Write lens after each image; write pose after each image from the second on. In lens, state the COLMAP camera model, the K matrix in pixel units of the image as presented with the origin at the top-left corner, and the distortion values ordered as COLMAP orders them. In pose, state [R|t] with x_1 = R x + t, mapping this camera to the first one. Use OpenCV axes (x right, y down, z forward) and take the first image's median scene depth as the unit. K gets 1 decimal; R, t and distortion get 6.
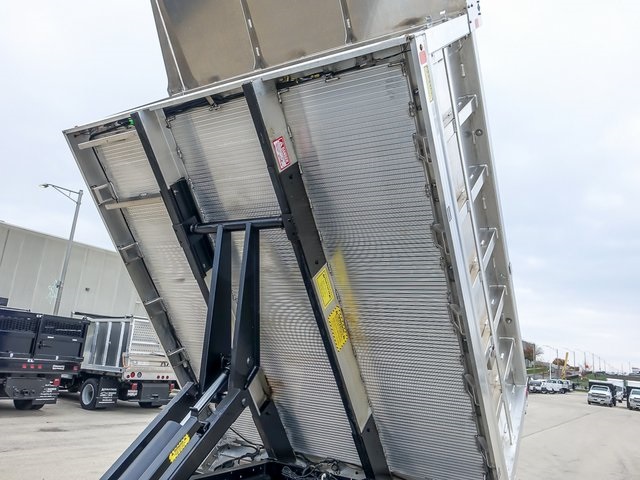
lens RADIAL K [[502.1, 0, 316.6], [0, 502.1, 227.0], [0, 0, 1]] dist [-0.007506, -0.002762]
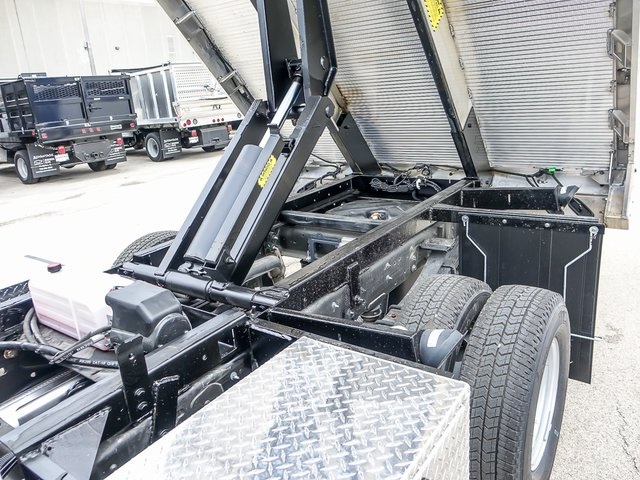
lens RADIAL K [[502.1, 0, 316.6], [0, 502.1, 227.0], [0, 0, 1]] dist [-0.007506, -0.002762]
pose [[0.983638, -0.130389, -0.124322, -0.055916], [0.175319, 0.851647, 0.493923, 0.067553], [0.041476, -0.507637, 0.860572, 0.132015]]
